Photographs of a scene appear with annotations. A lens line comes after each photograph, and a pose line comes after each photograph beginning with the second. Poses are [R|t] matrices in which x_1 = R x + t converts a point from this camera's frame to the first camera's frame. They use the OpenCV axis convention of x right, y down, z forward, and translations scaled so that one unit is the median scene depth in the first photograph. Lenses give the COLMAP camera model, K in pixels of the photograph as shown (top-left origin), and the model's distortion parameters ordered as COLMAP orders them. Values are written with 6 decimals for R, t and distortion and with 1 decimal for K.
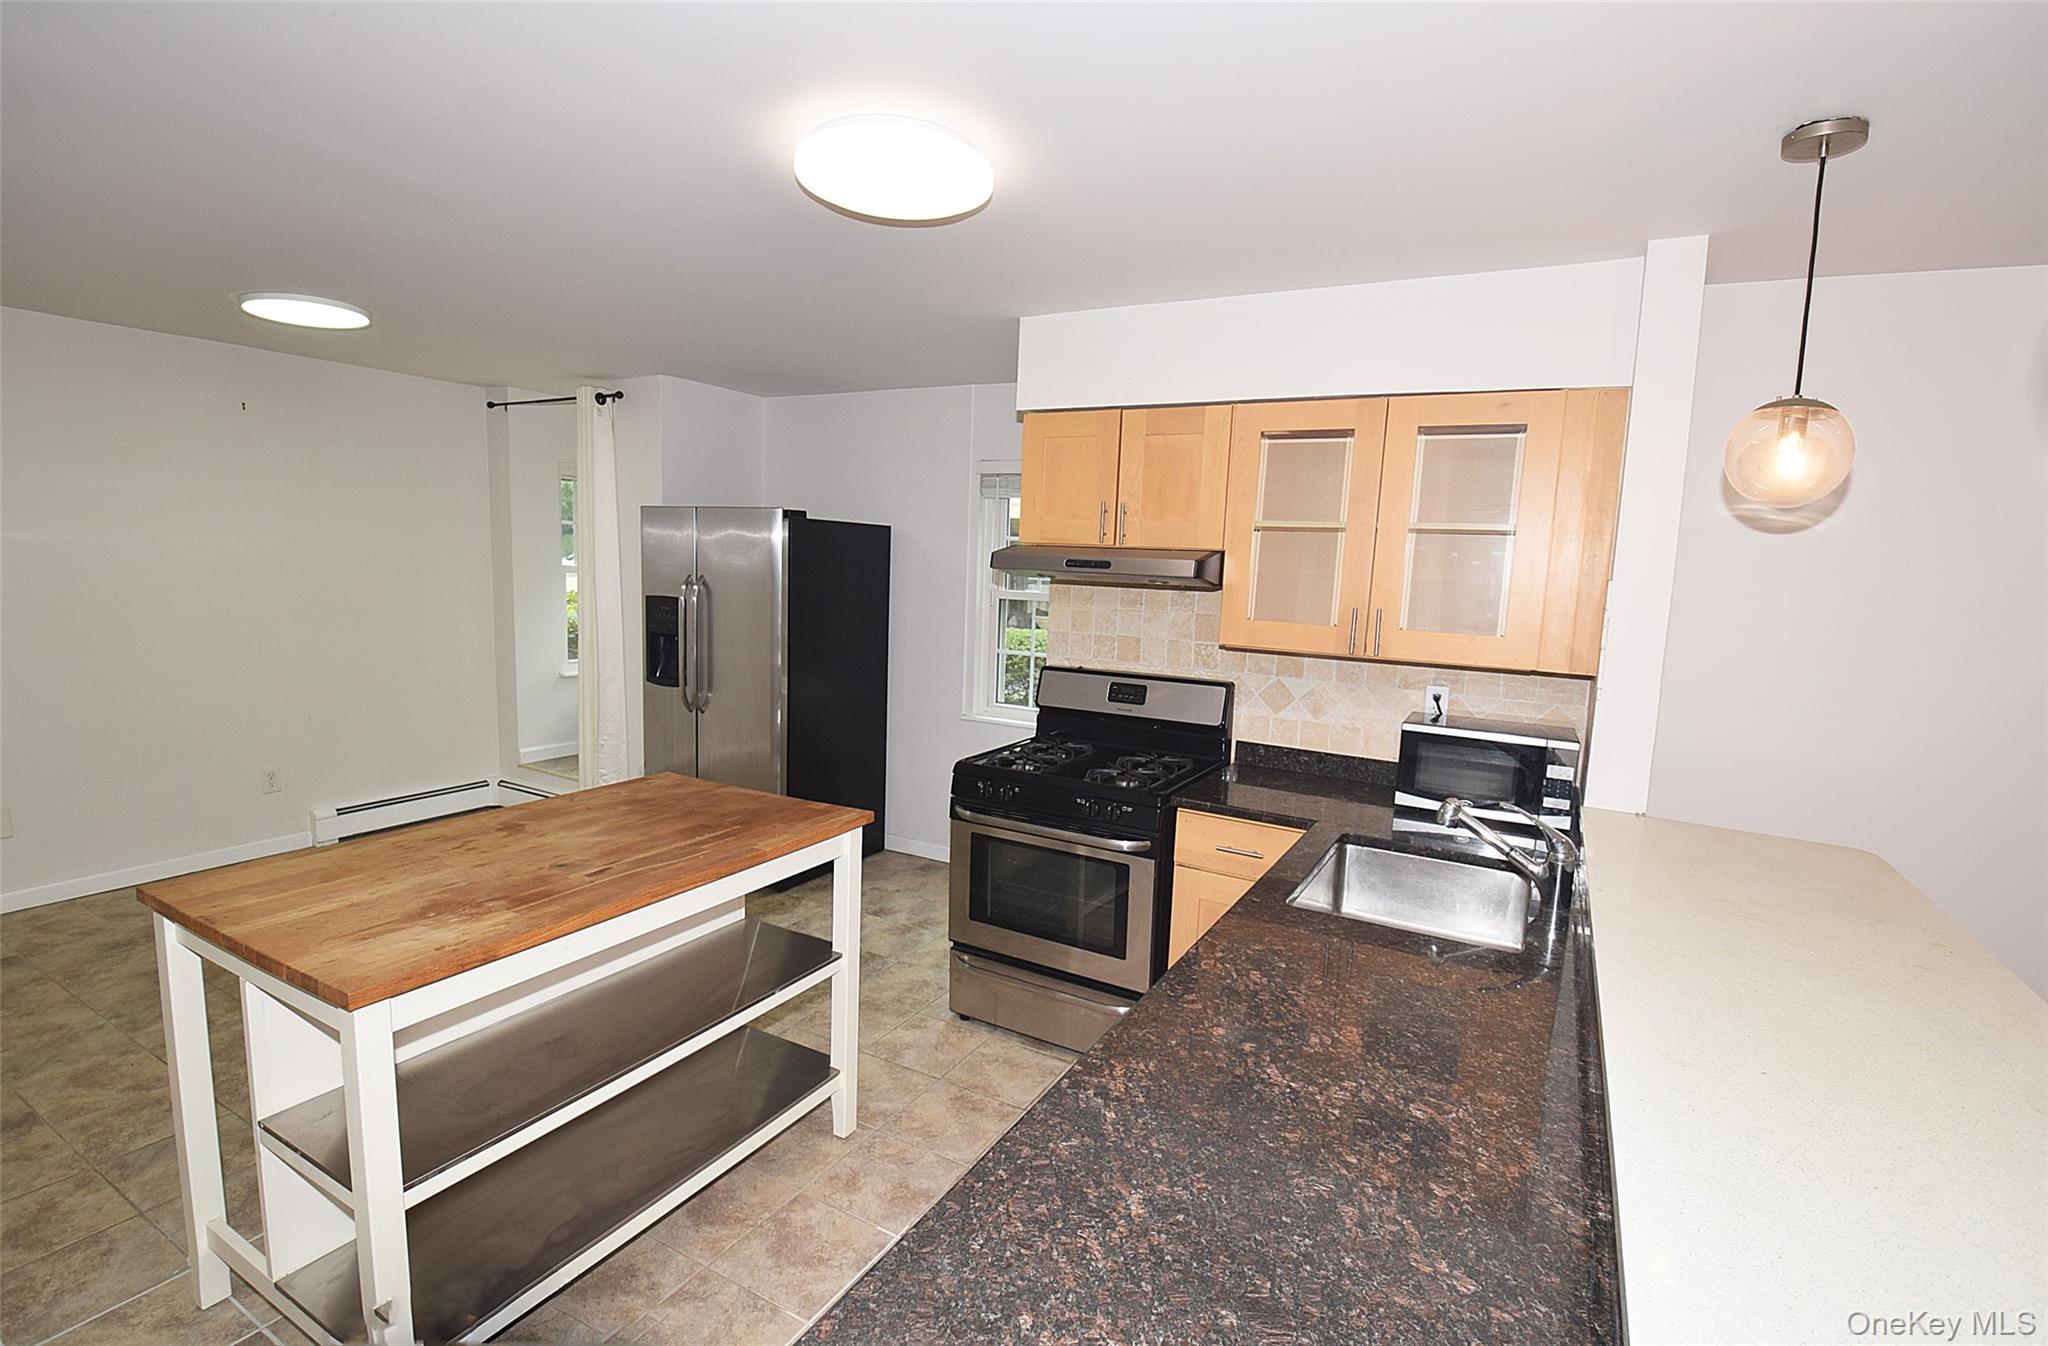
lens RADIAL K [[941.9, 0, 1035.9], [0, 941.9, 676.4], [0, 0, 1]] dist [0.021753, -0.033836]
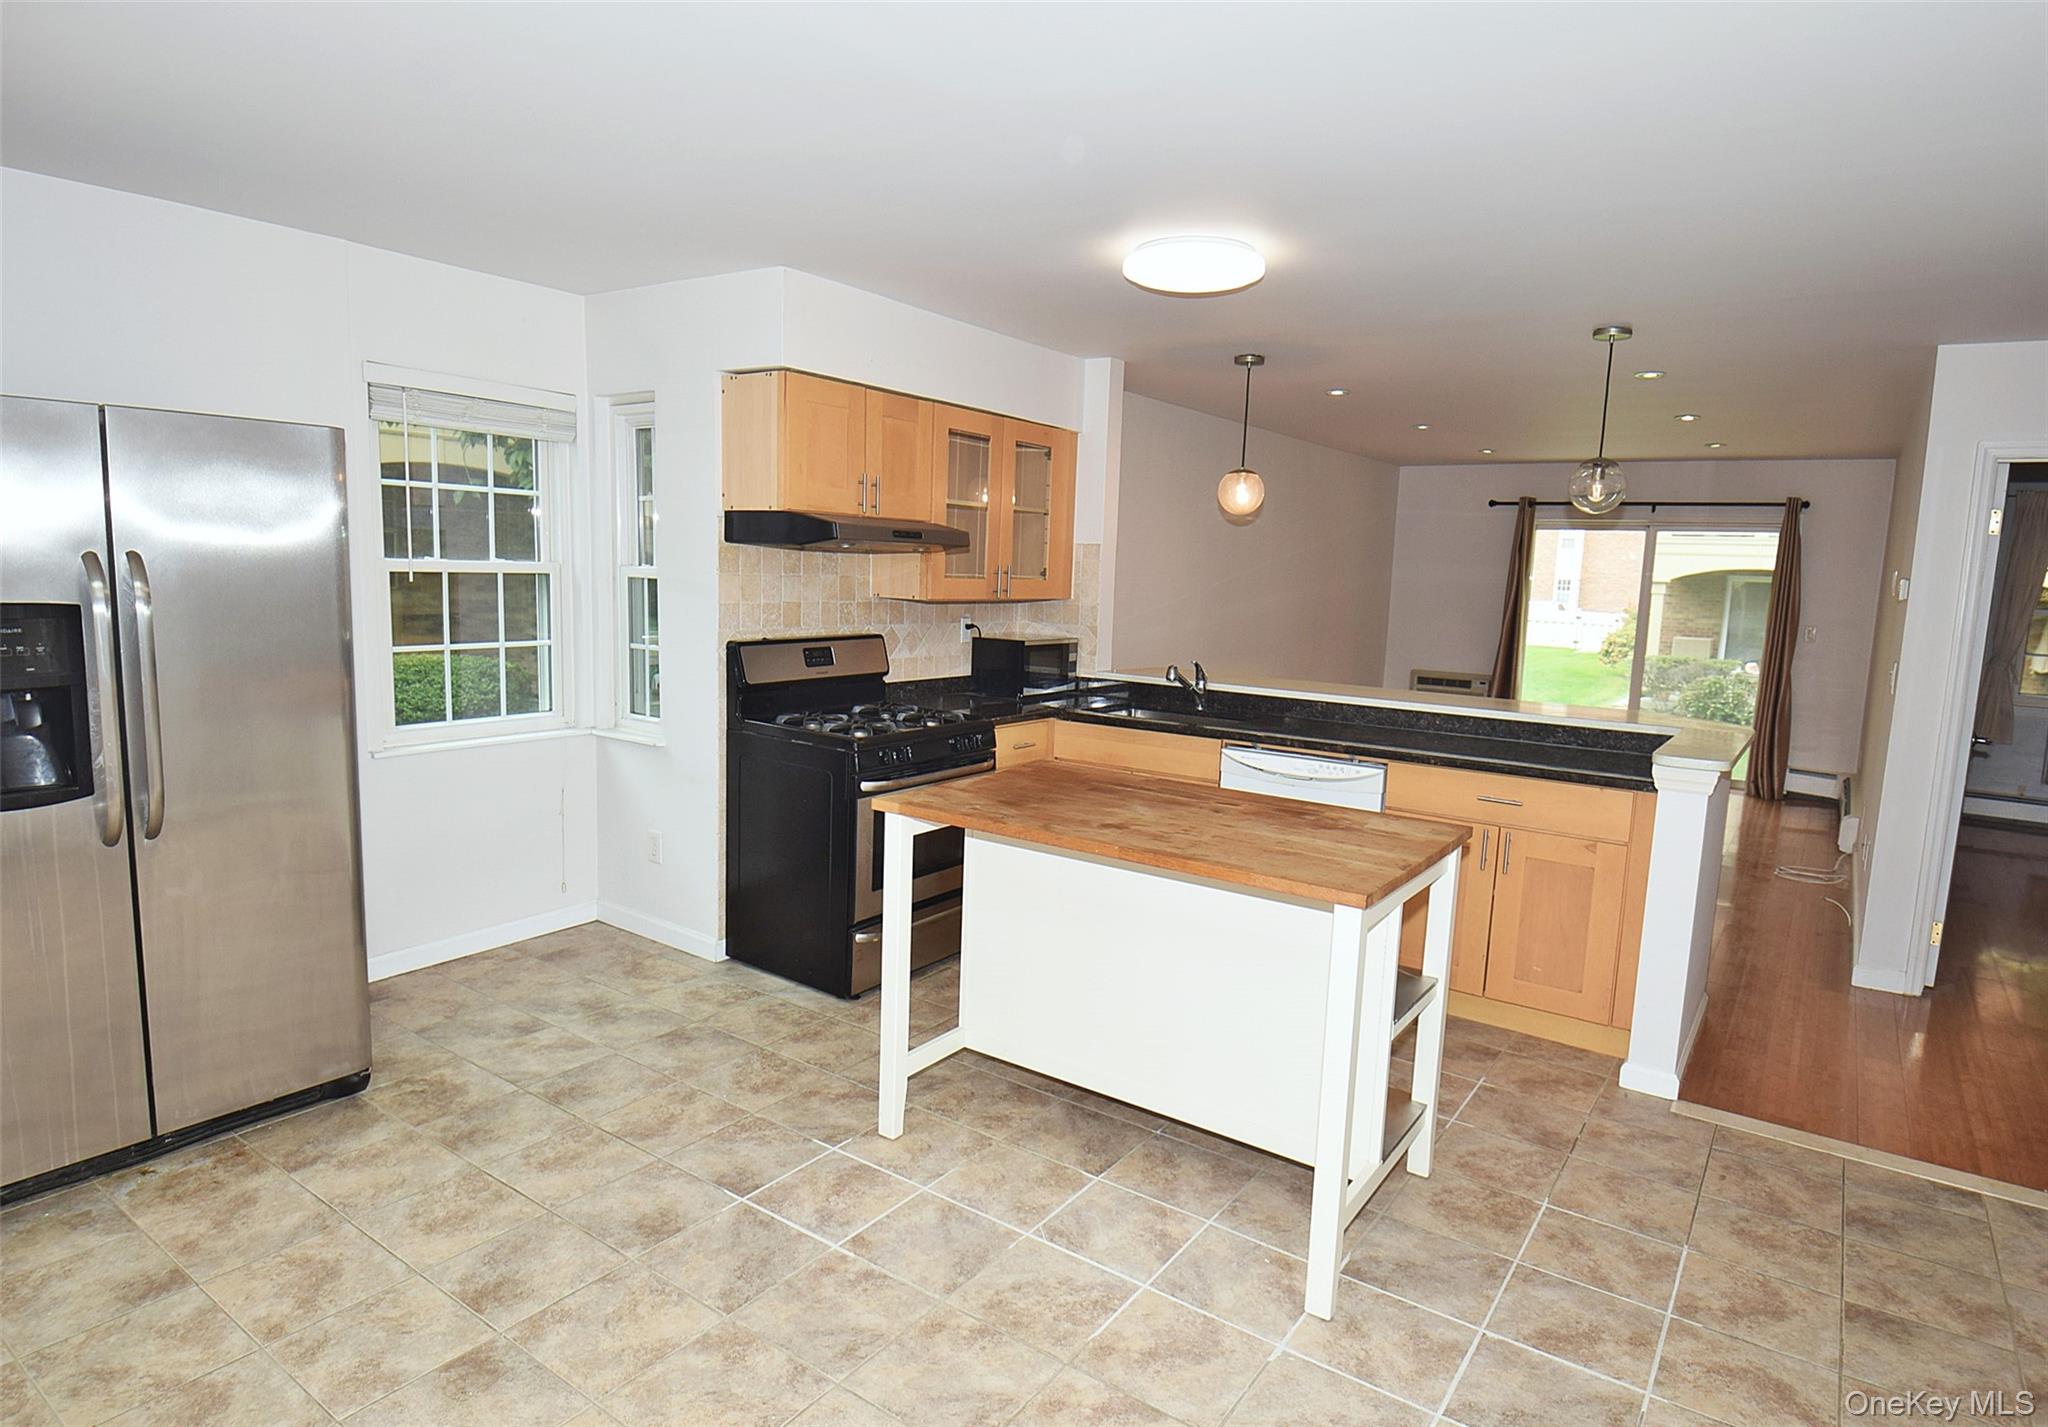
lens RADIAL K [[1176.7, 0, 1009.9], [0, 1176.7, 709.9], [0, 0, 1]] dist [0.053334, -0.063269]
pose [[0.118930, -0.161496, 0.979681, -1.399881], [0.092437, 0.984200, 0.151019, -0.121810], [-0.988590, 0.072598, 0.131979, 0.755248]]
